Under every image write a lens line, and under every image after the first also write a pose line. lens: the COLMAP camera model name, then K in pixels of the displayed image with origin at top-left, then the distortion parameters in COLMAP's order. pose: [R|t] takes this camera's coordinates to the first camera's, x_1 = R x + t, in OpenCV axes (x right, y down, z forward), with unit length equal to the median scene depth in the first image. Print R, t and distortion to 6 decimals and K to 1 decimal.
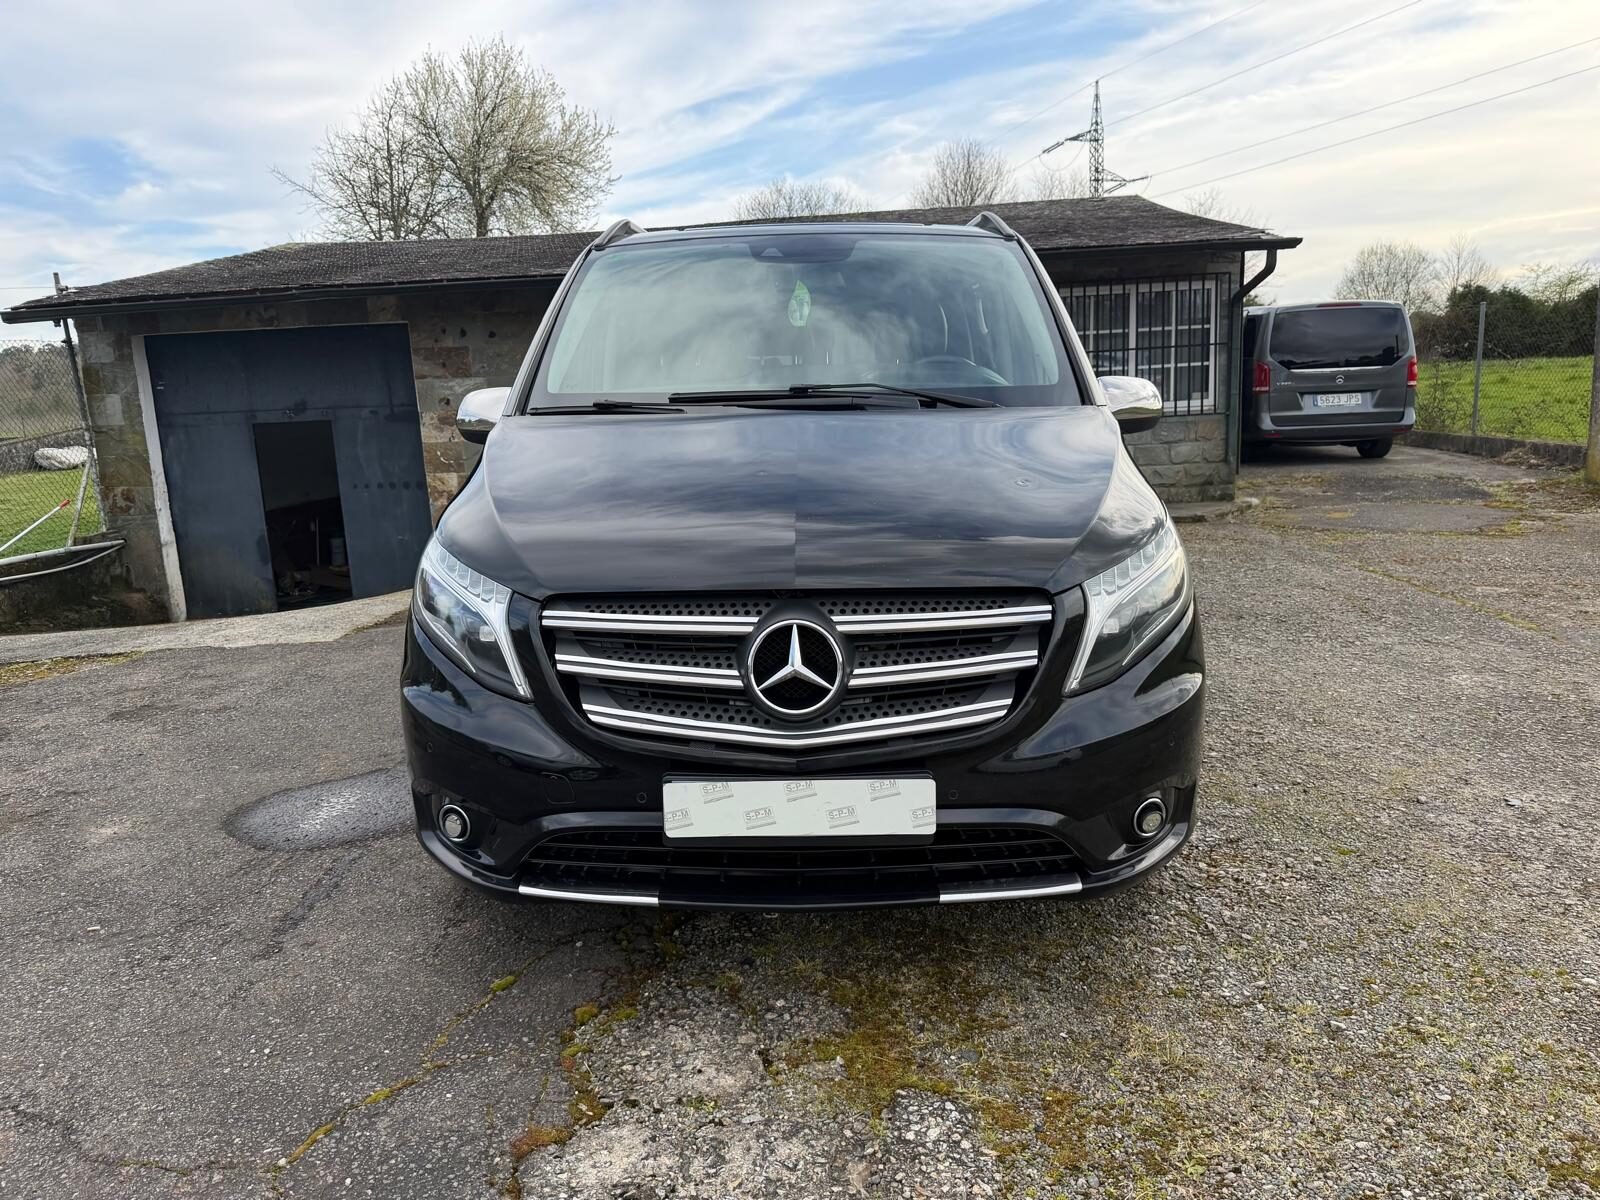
lens RADIAL K [[1174.6, 0, 799.1], [0, 1174.6, 605.3], [0, 0, 1]] dist [0.005162, -0.007128]
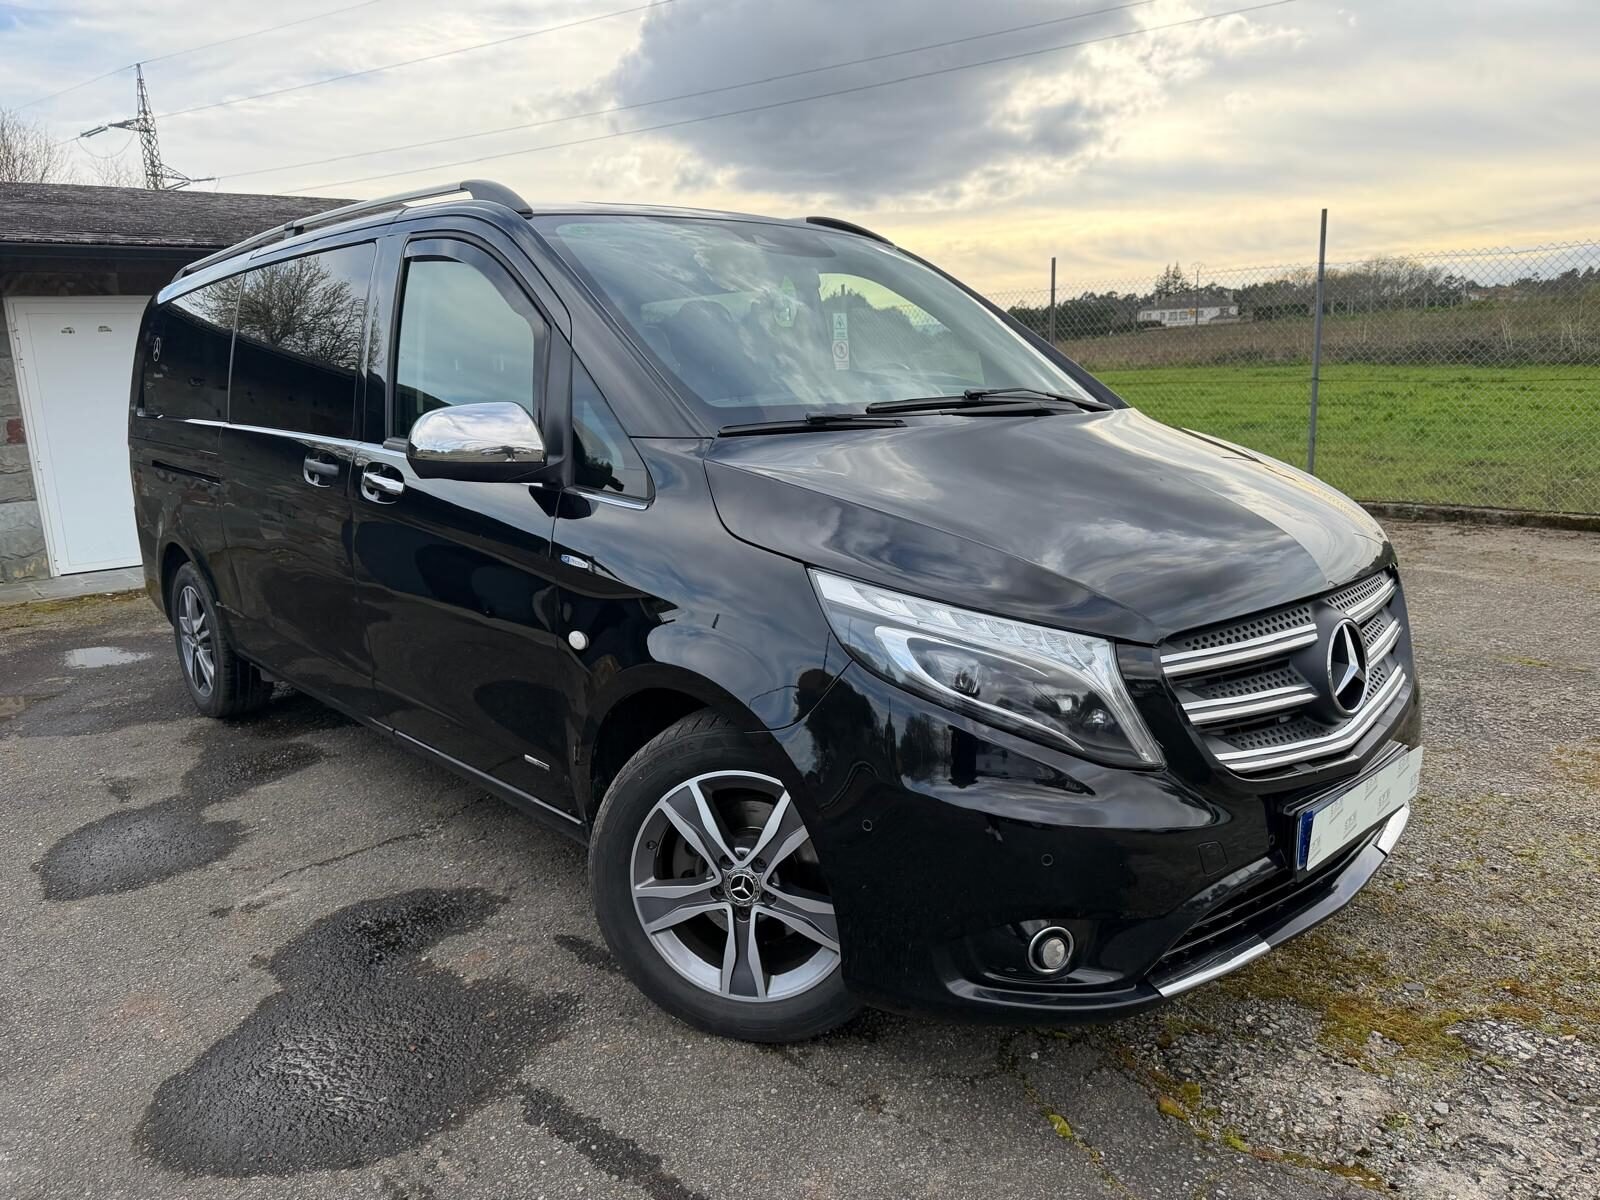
lens RADIAL K [[1172.4, 0, 796.8], [0, 1172.4, 602.0], [0, 0, 1]] dist [-0.004035, -0.002681]
pose [[0.715115, -0.126027, 0.687552, -0.228384], [0.135919, 0.989909, 0.040080, -0.024372], [-0.685665, 0.064789, 0.725029, 0.130610]]
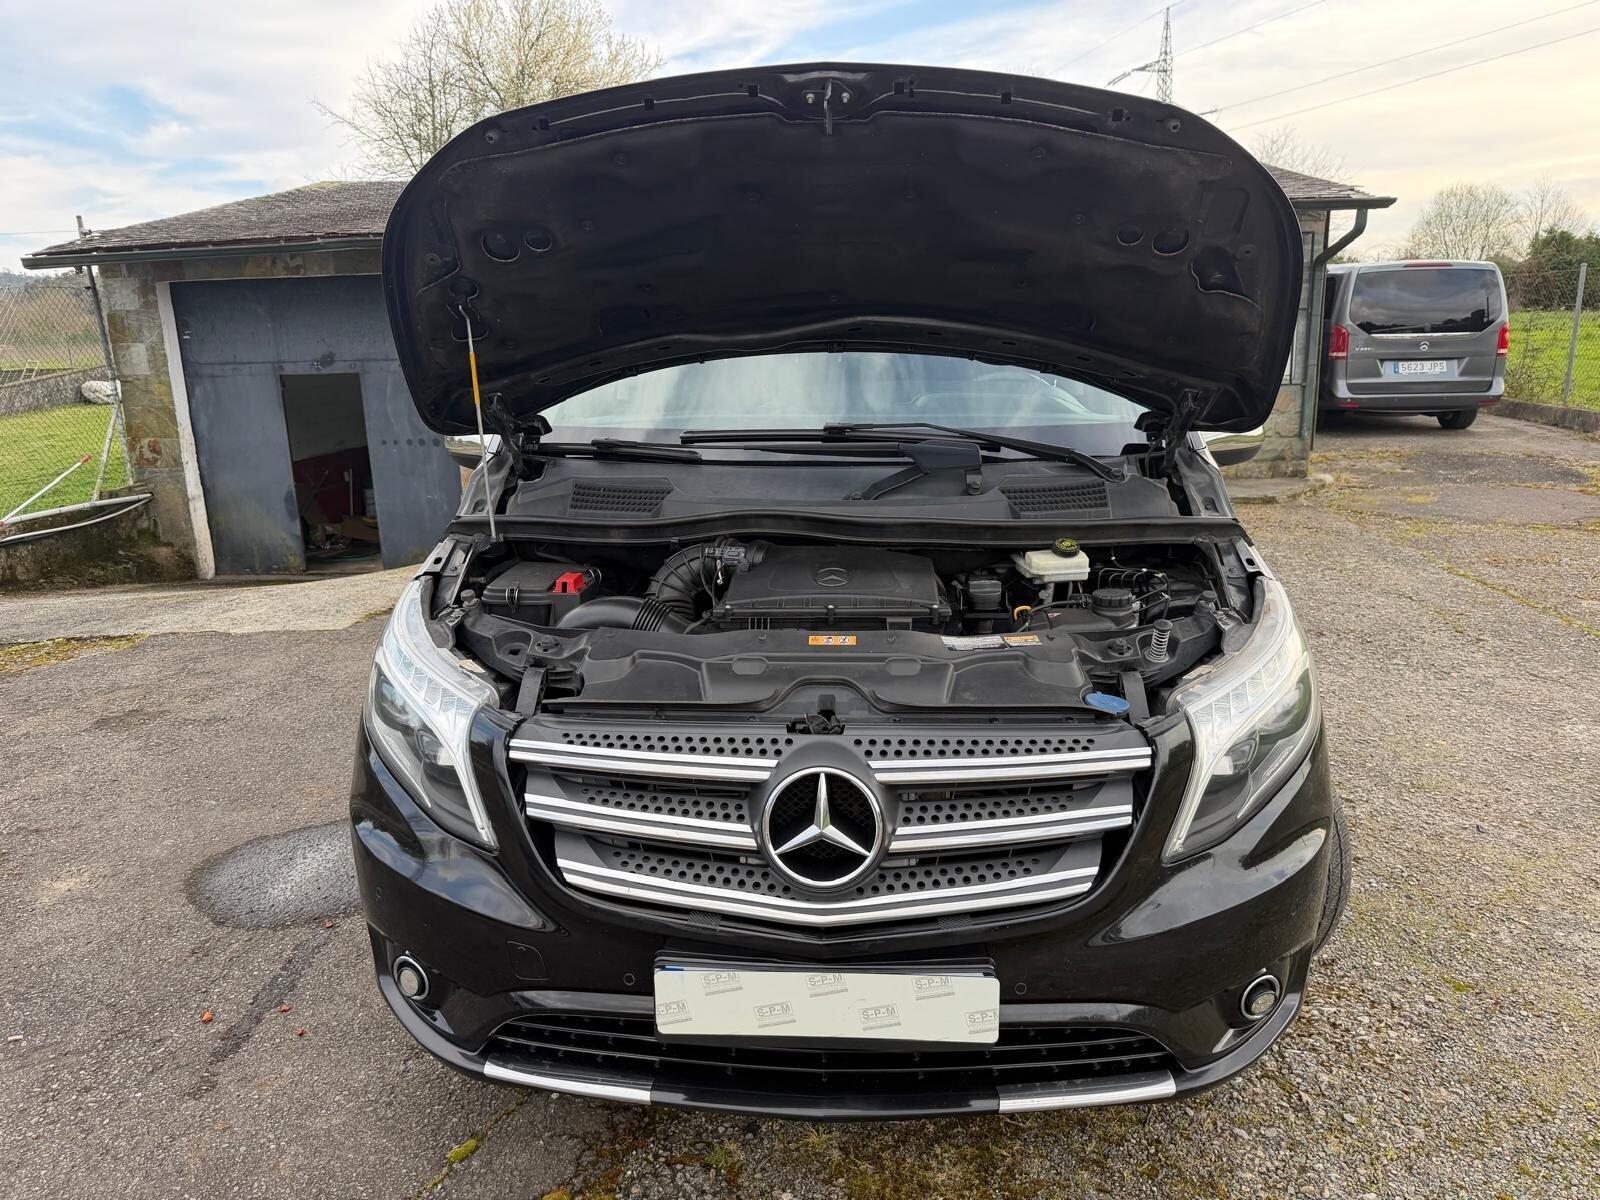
lens RADIAL K [[1172.1, 0, 800.0], [0, 1172.1, 600.0], [0, 0, 1]] dist [-0.002280, -0.004562]
pose [[0.999014, 0.024553, -0.036993, 0.003428], [-0.022587, 0.998356, 0.052670, -0.032023], [0.038225, -0.051783, 0.997927, 0.047038]]
